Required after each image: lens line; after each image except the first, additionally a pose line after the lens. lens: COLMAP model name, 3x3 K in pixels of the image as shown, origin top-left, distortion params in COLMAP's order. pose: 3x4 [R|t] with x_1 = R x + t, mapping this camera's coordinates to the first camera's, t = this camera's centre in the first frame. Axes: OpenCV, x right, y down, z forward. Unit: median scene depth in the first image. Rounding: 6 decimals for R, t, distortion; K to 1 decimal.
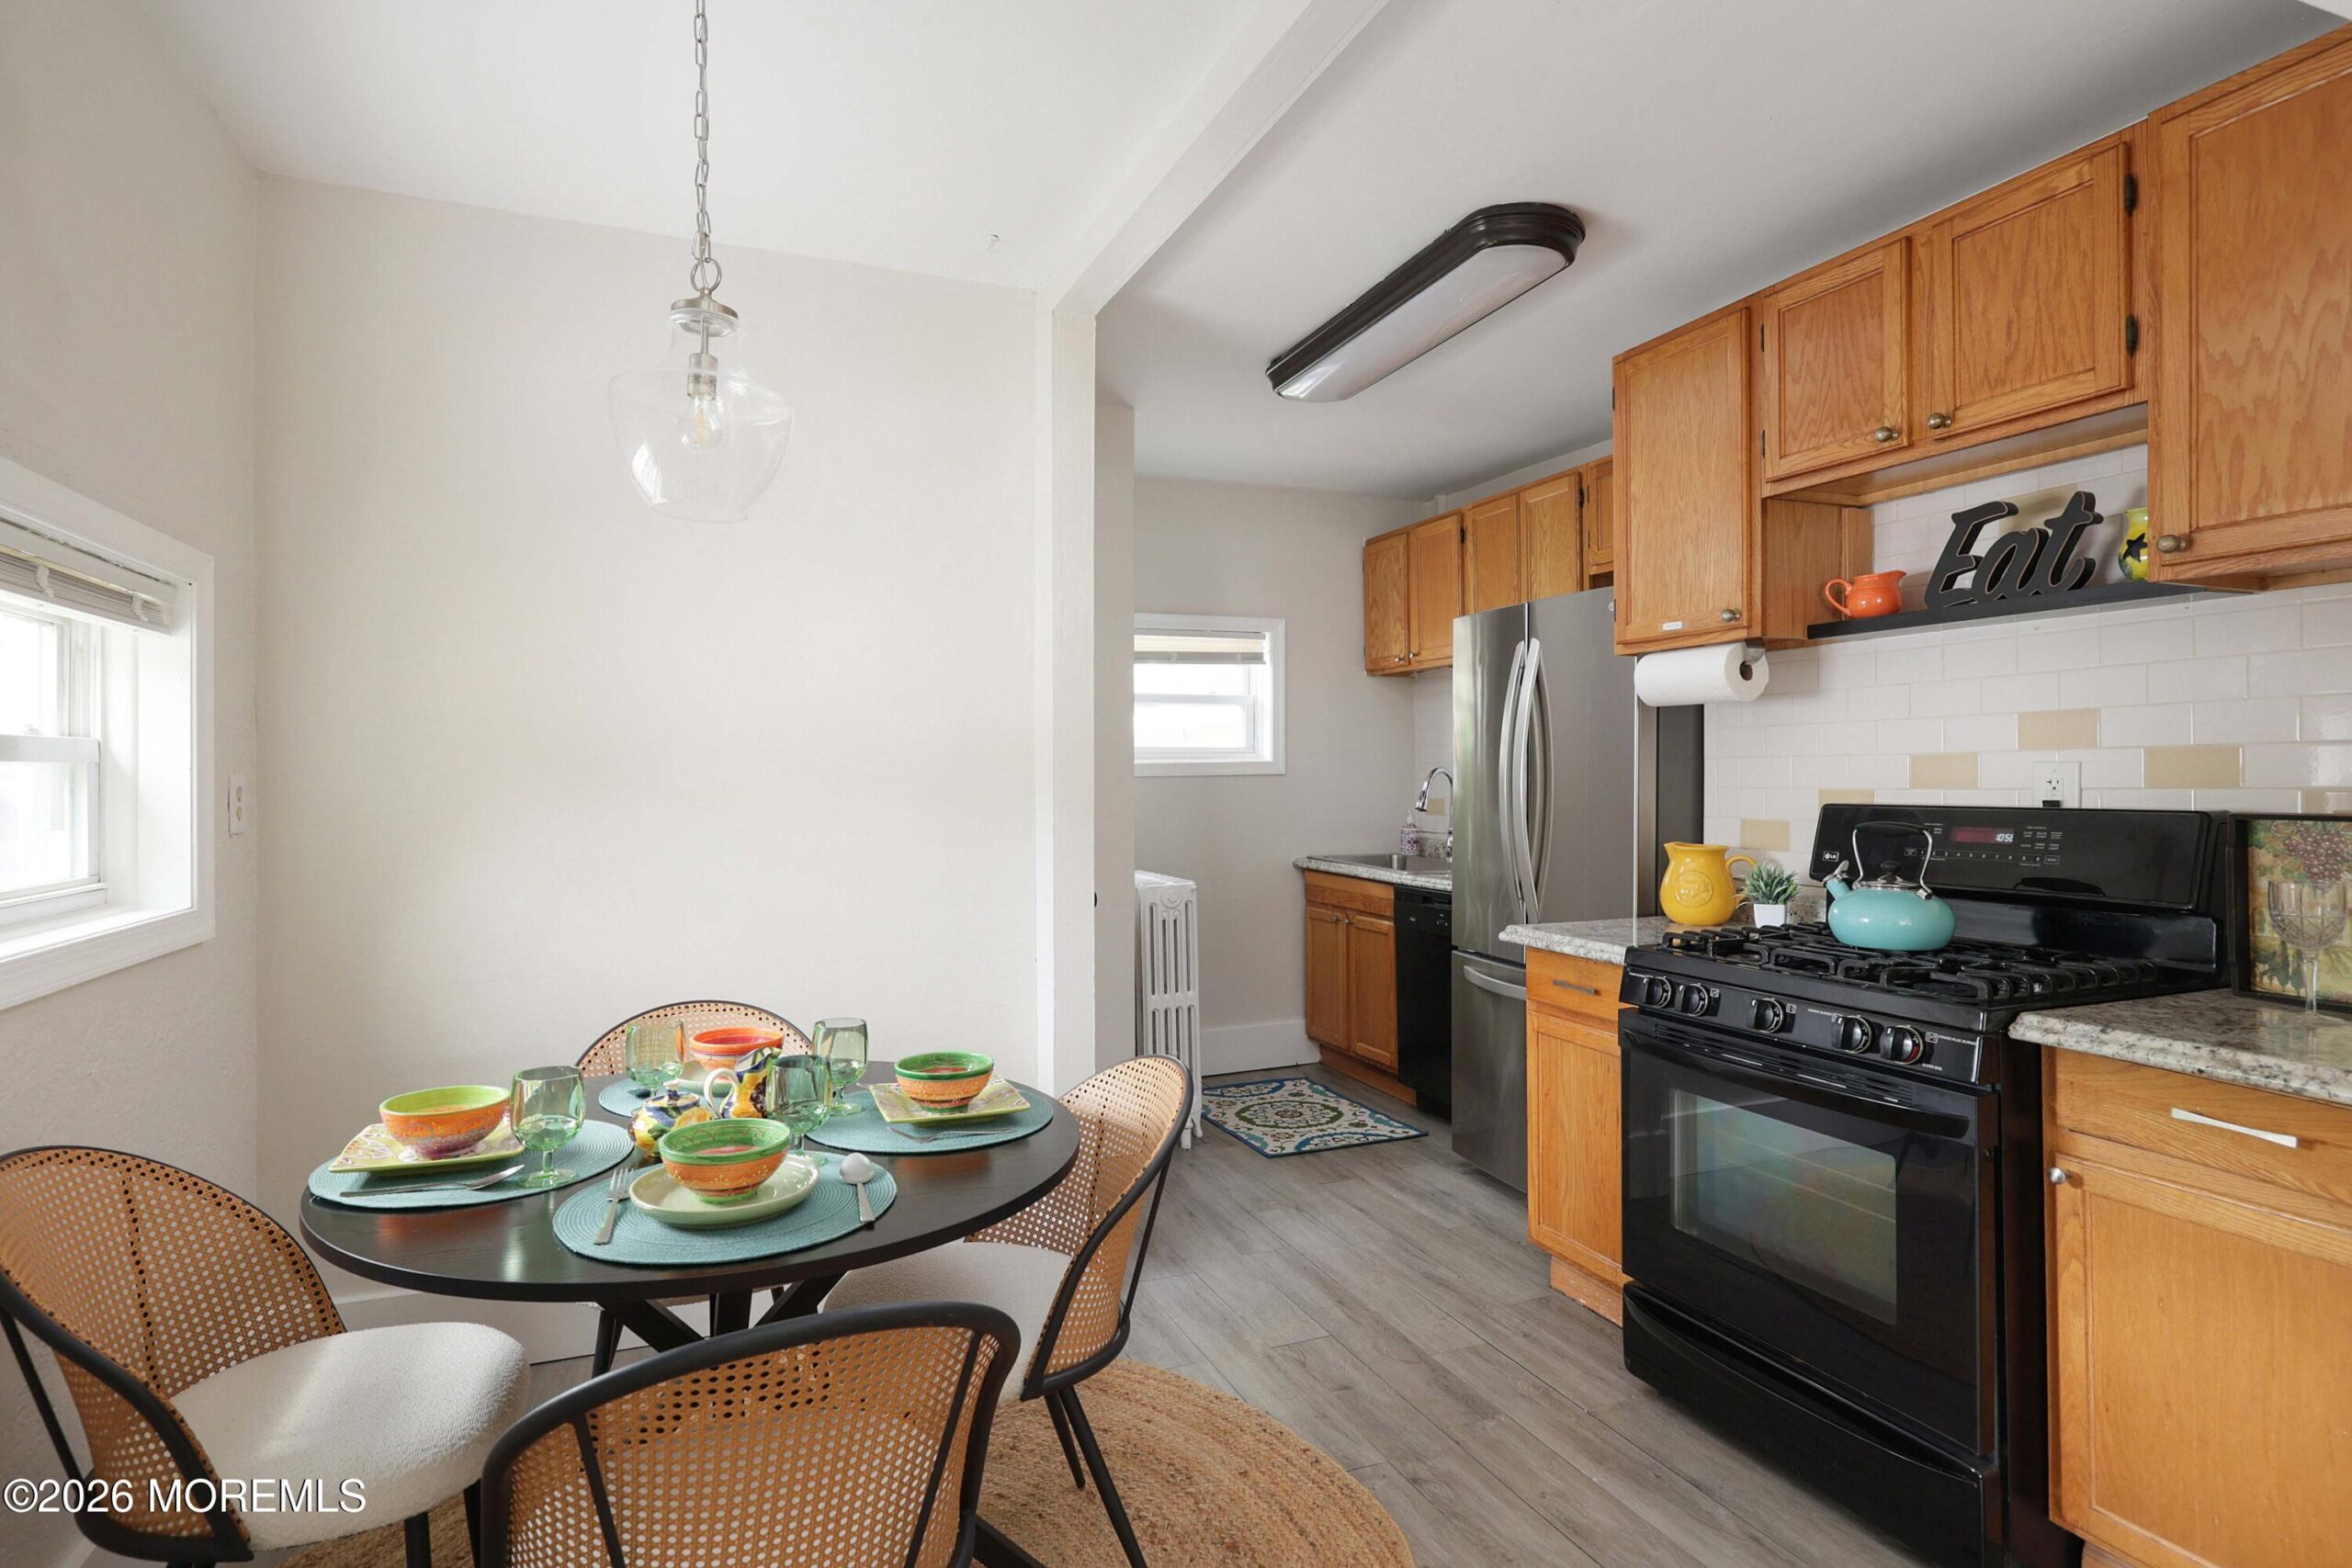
lens RADIAL K [[1214.2, 0, 1186.1], [0, 1214.2, 777.1], [0, 0, 1]] dist [0.001642, 0.001370]
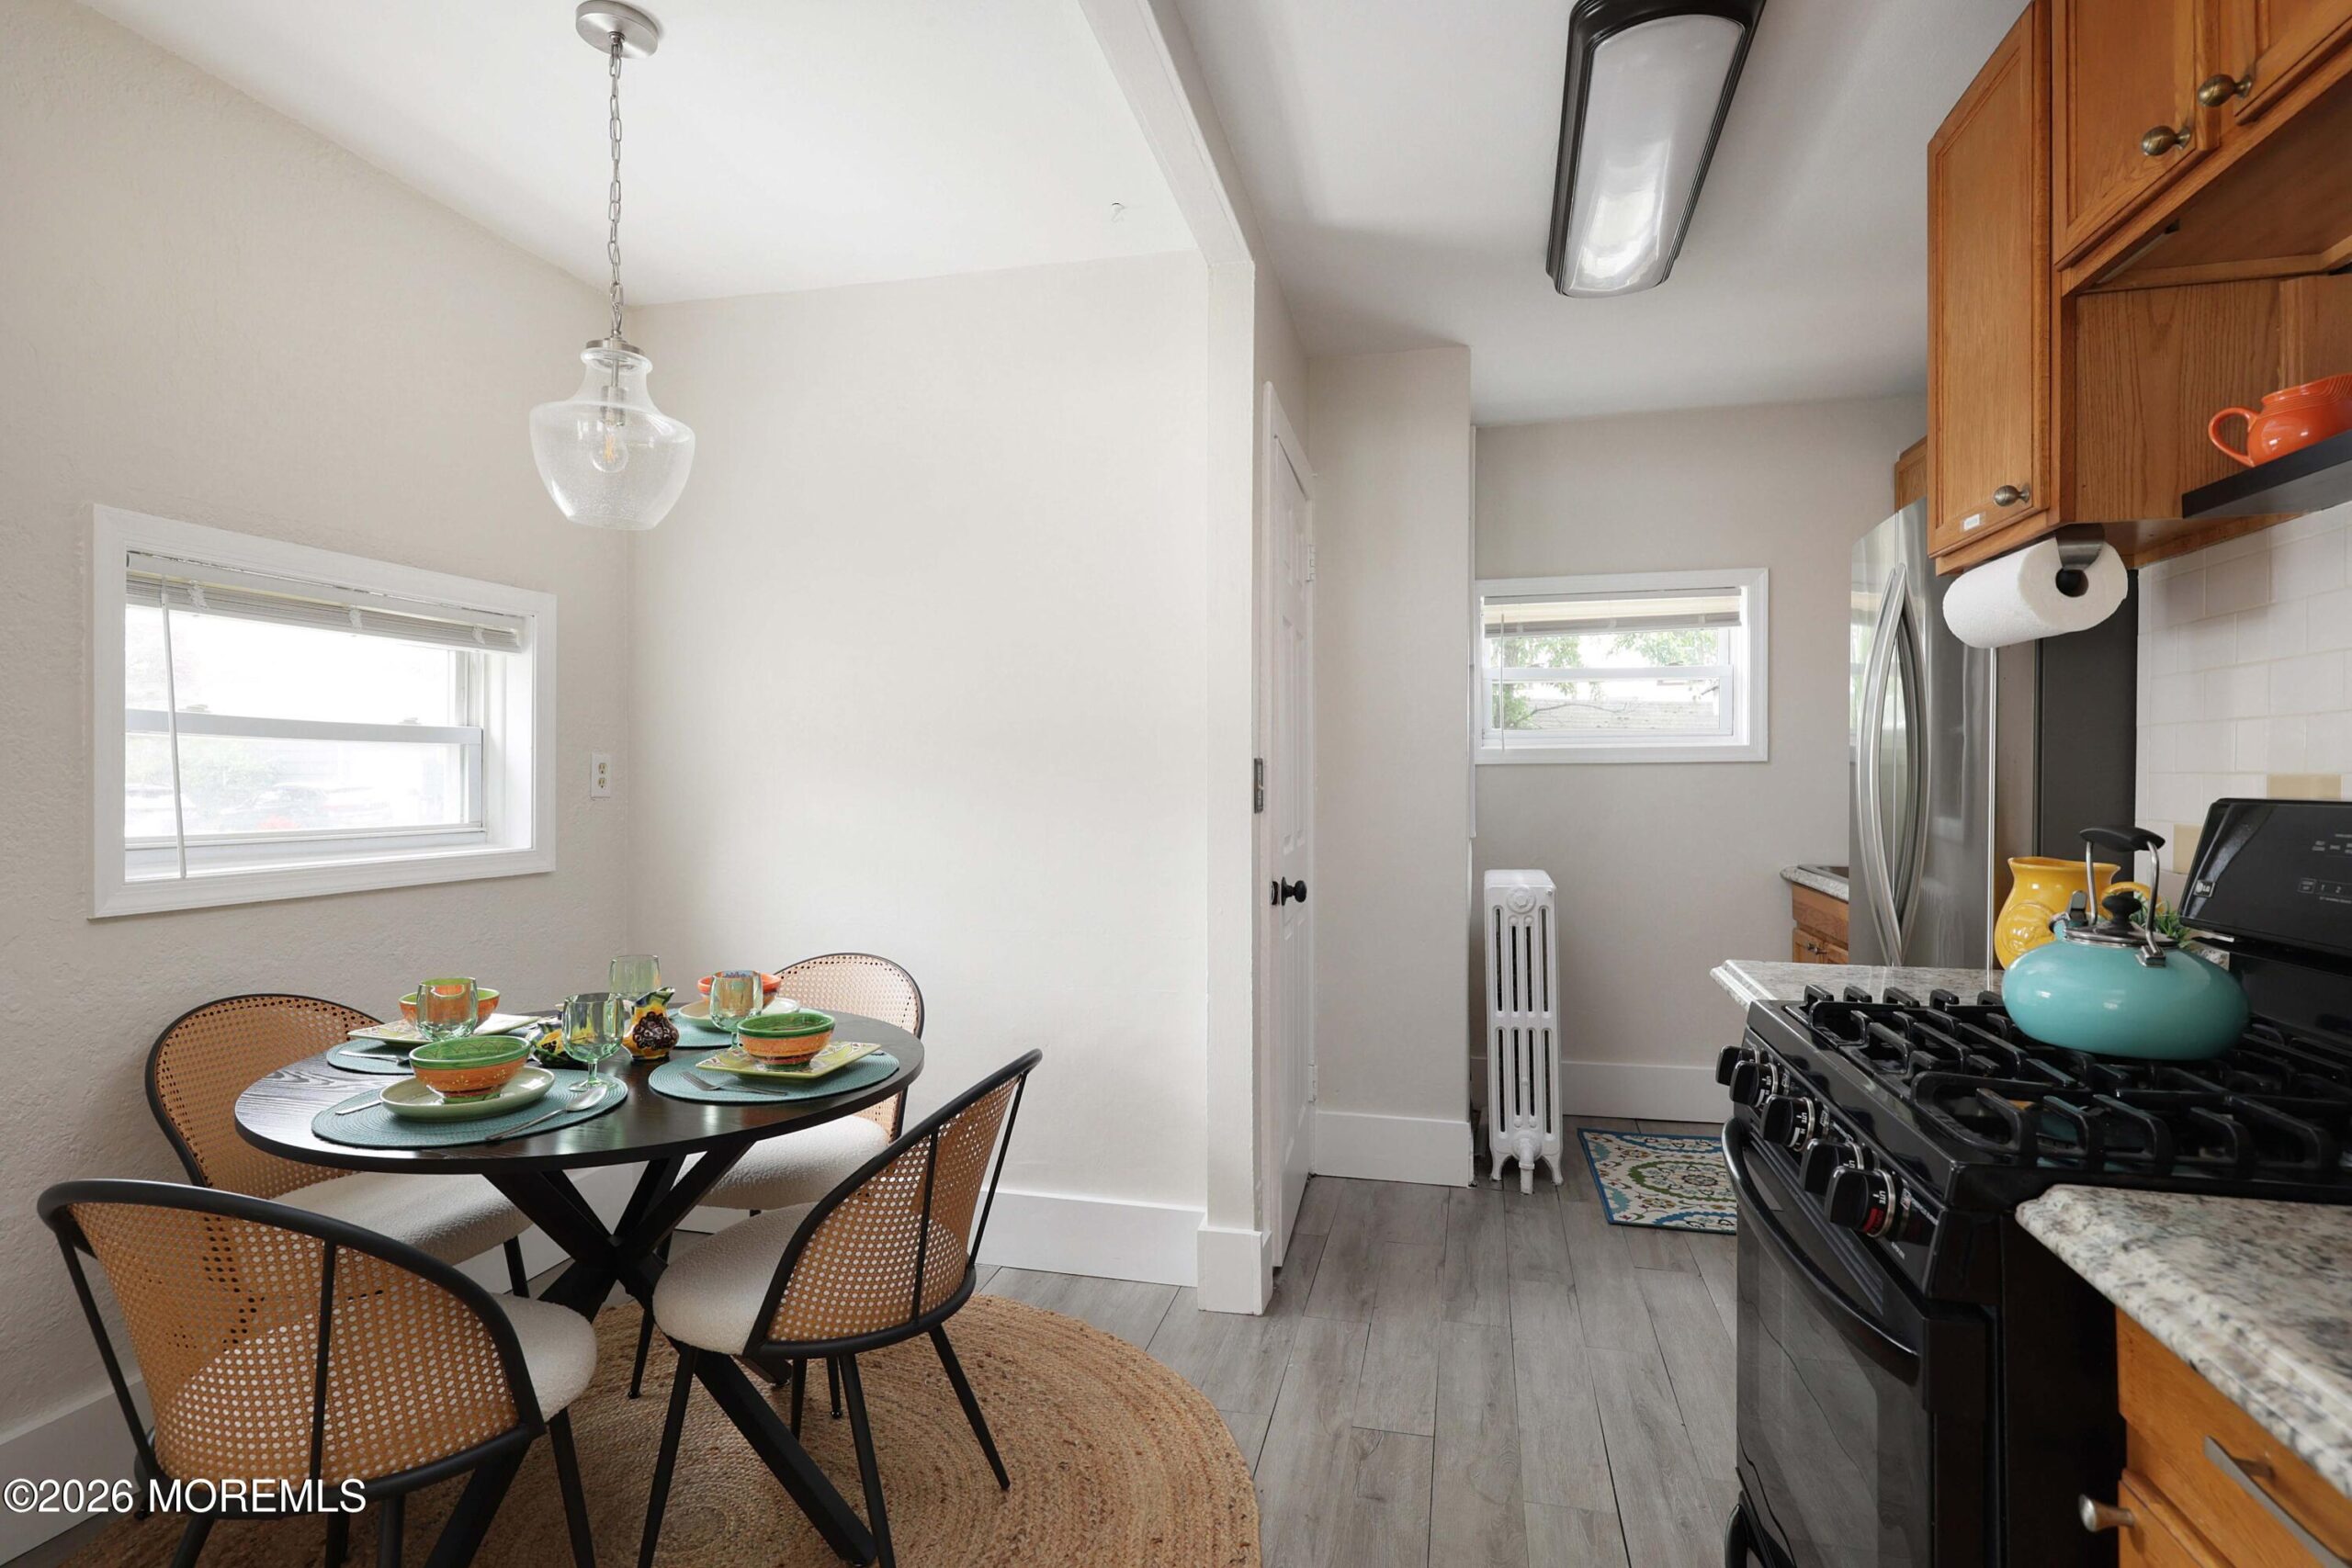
lens RADIAL K [[1214.2, 0, 1179.0], [0, 1214.2, 777.4], [0, 0, 1]] dist [0.001642, 0.001370]
pose [[0.807904, 0.007539, -0.589266, 0.368534], [-0.005261, 0.999971, 0.005580, 0.008649], [0.589291, -0.001408, 0.807920, 0.188921]]
